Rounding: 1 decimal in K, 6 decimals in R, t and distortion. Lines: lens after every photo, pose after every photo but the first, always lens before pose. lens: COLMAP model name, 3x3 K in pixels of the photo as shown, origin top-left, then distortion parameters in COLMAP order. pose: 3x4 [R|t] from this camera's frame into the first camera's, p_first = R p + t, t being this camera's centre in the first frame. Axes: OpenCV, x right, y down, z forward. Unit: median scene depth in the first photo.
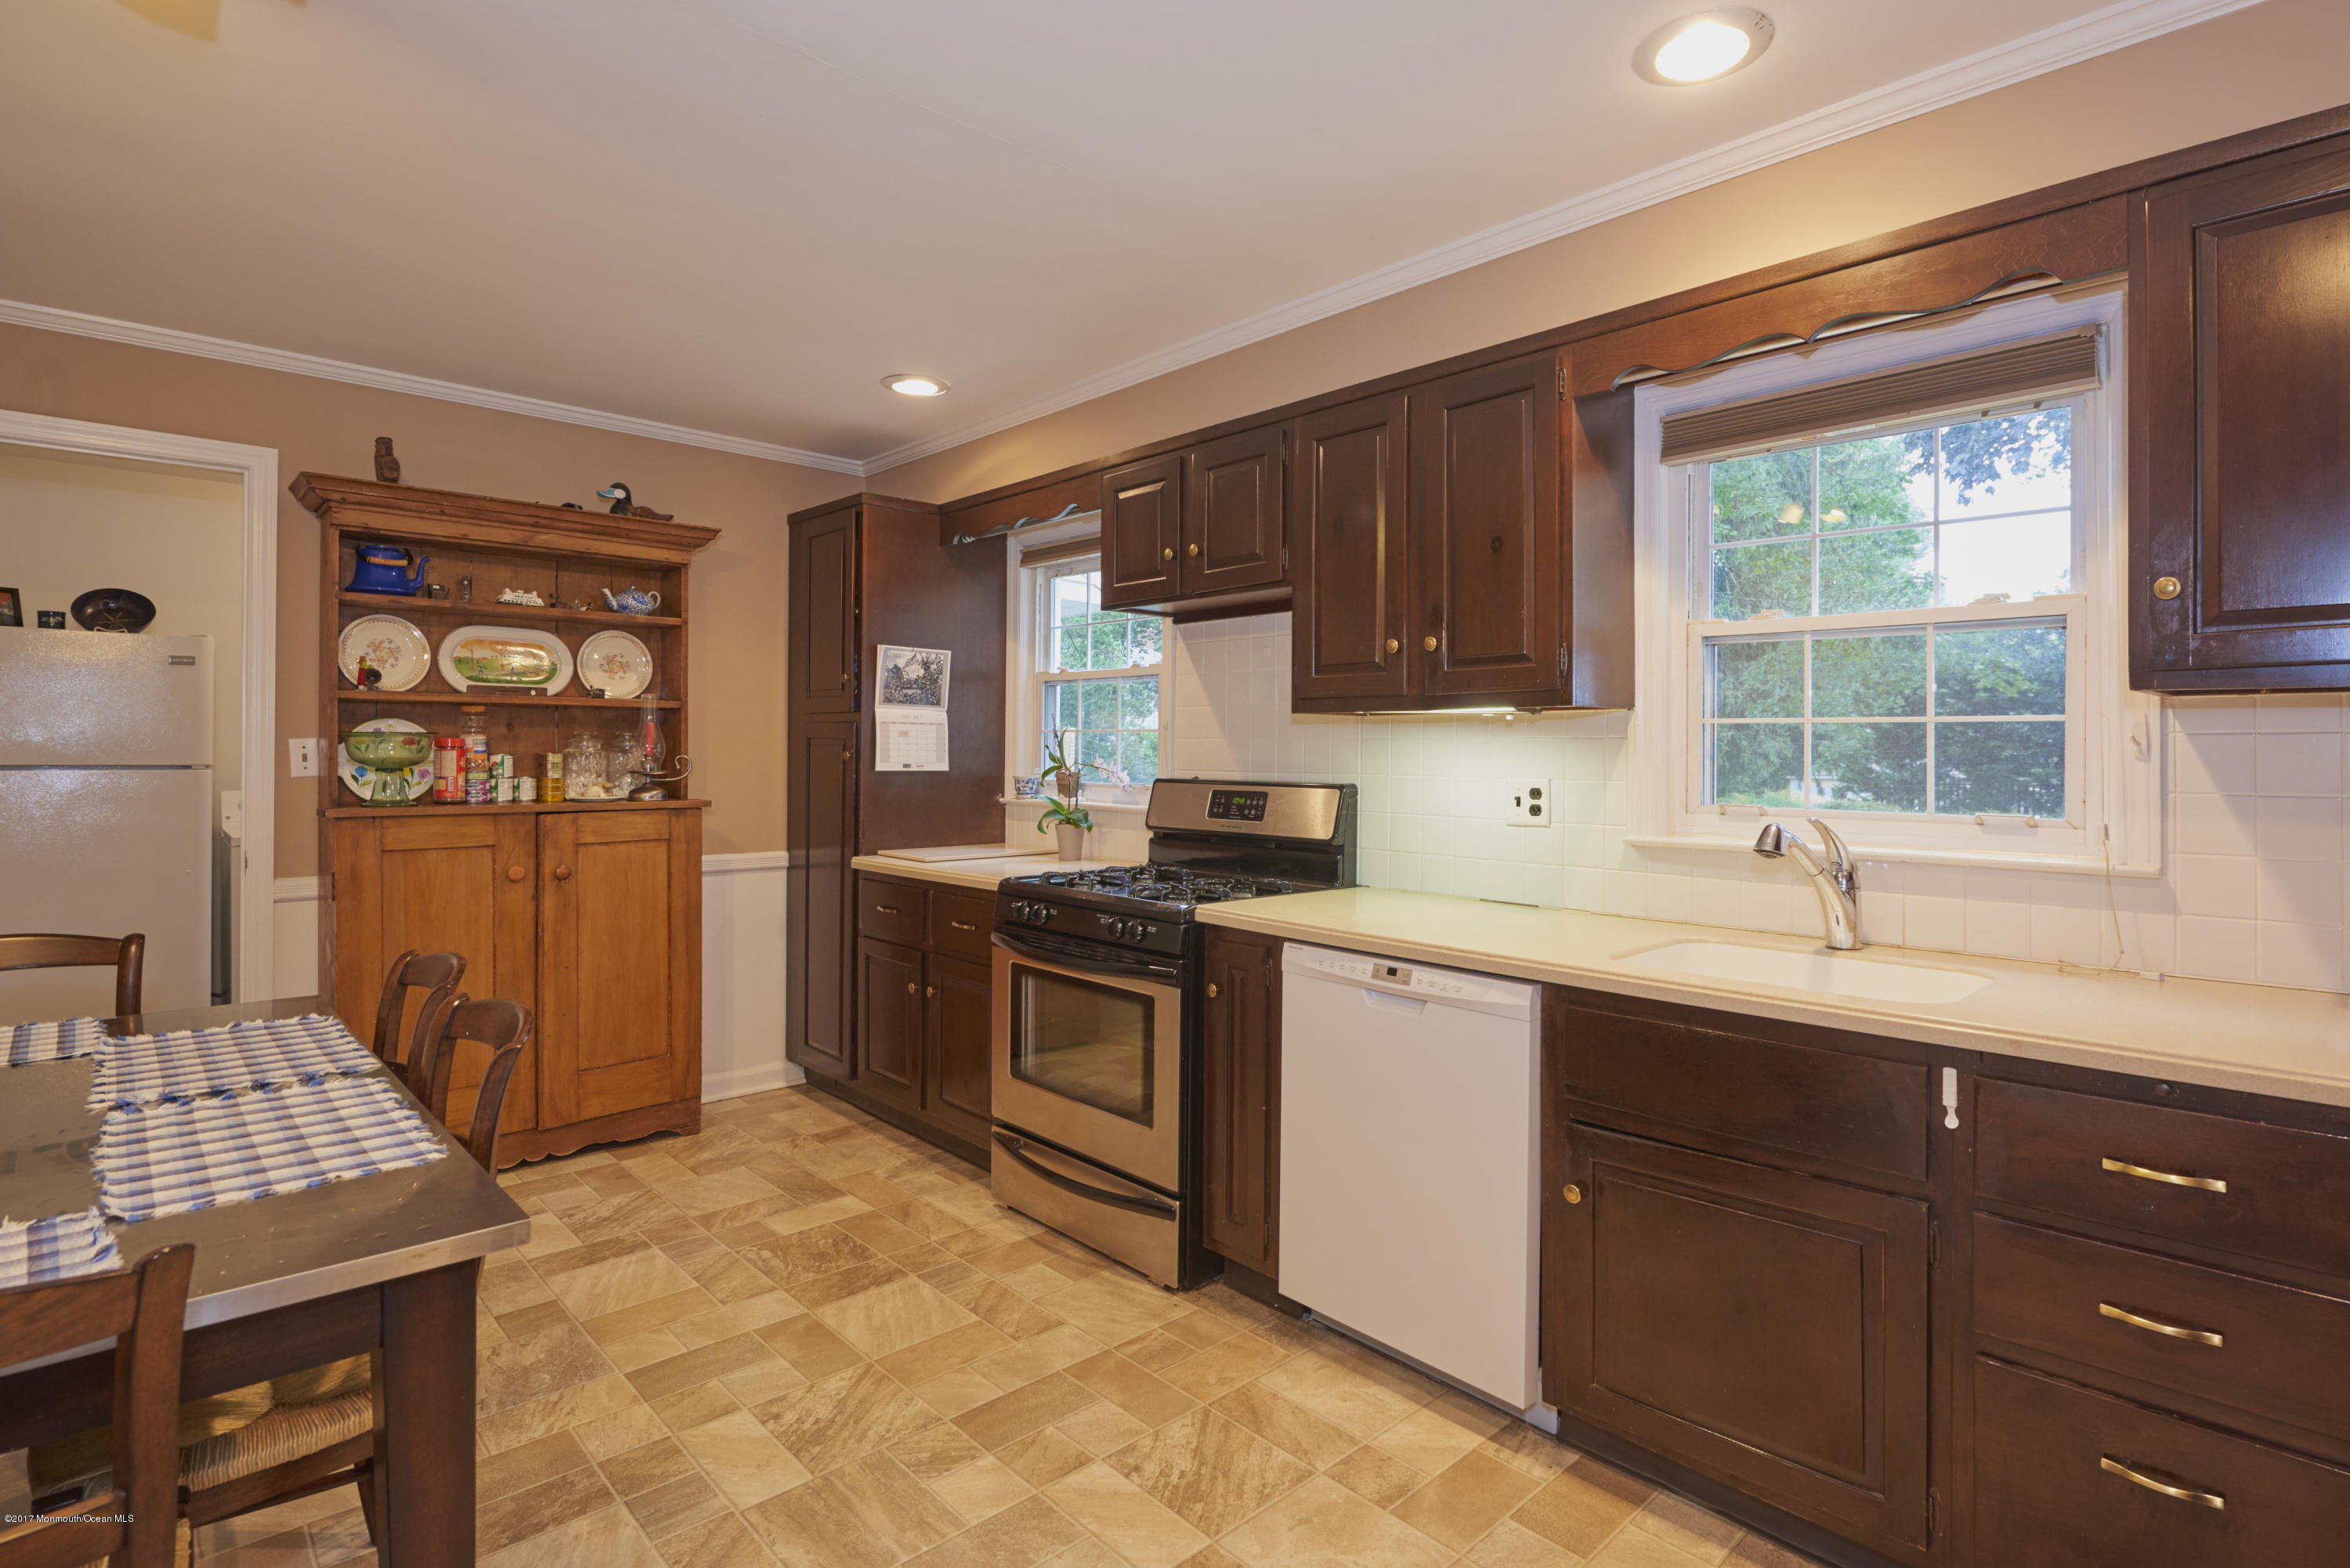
lens RADIAL K [[1151.0, 0, 1174.2], [0, 1151.0, 770.4], [0, 0, 1]] dist [-0.005970, -0.001265]
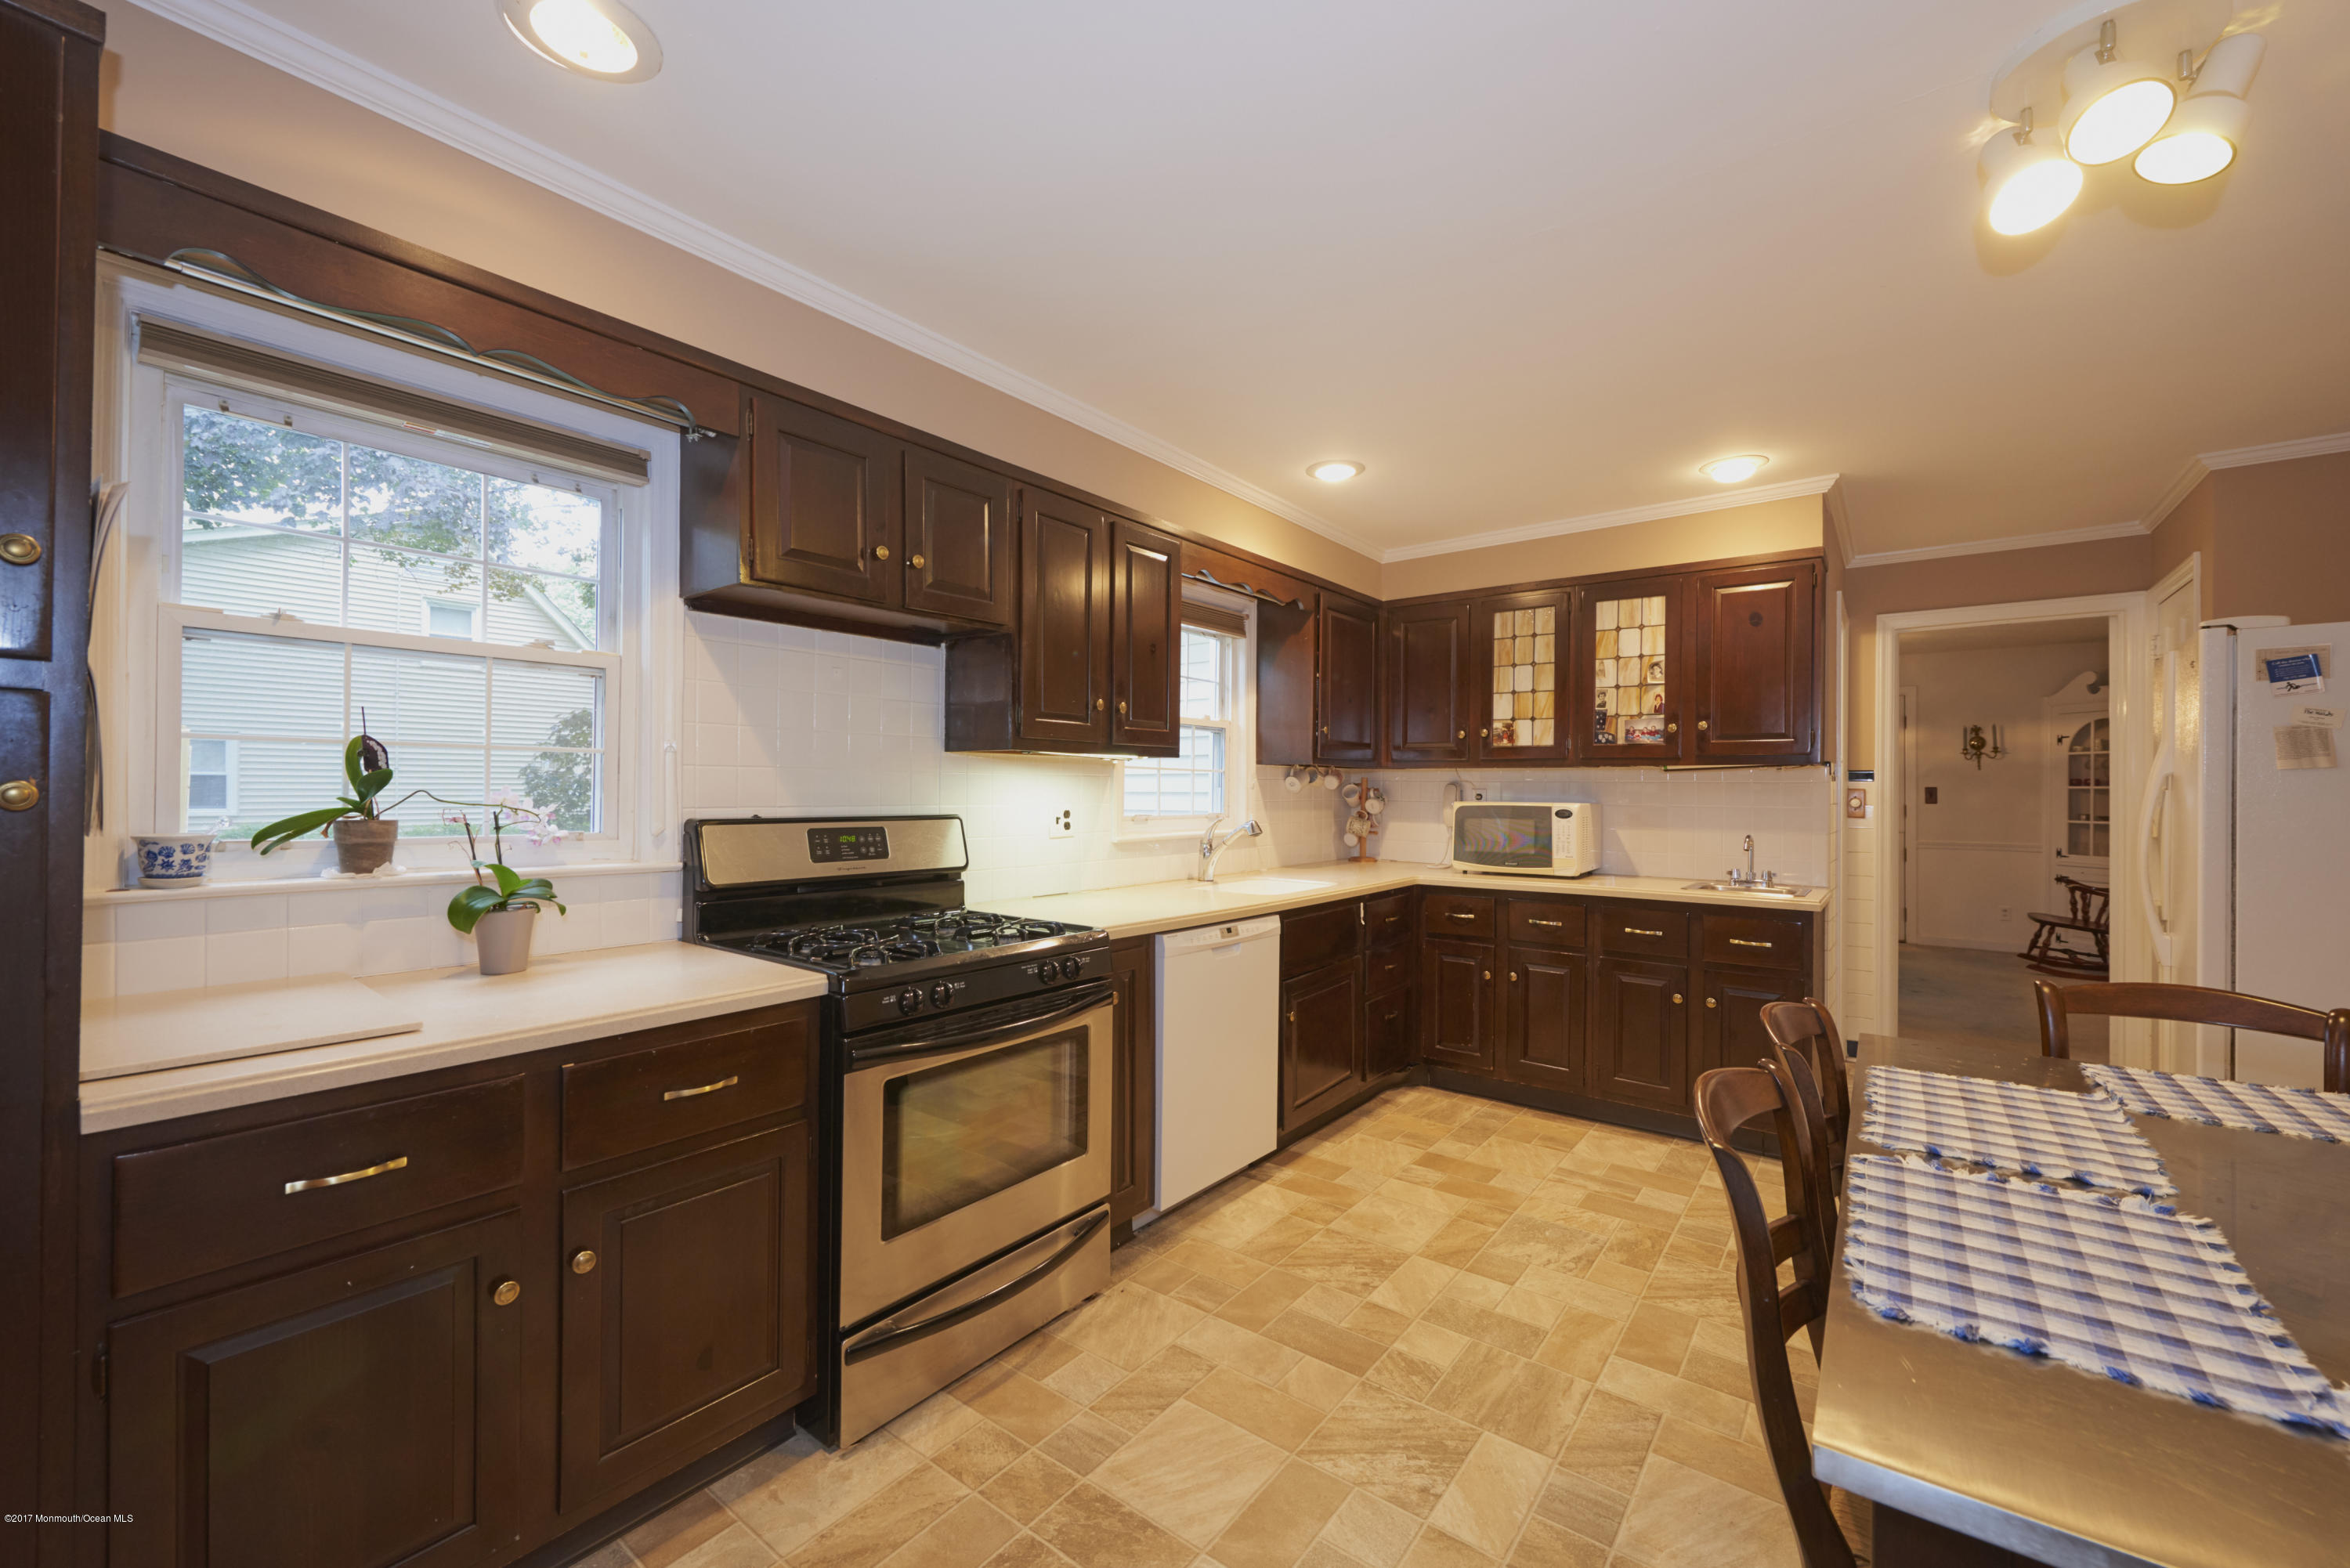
lens RADIAL K [[941.2, 0, 1171.0], [0, 941.2, 803.7], [0, 0, 1]] dist [-0.002125, -0.000036]
pose [[-0.158657, -0.023168, 0.987062, -0.887618], [0.009598, 0.999641, 0.025006, -0.021338], [-0.987287, 0.013441, -0.158378, 1.099282]]
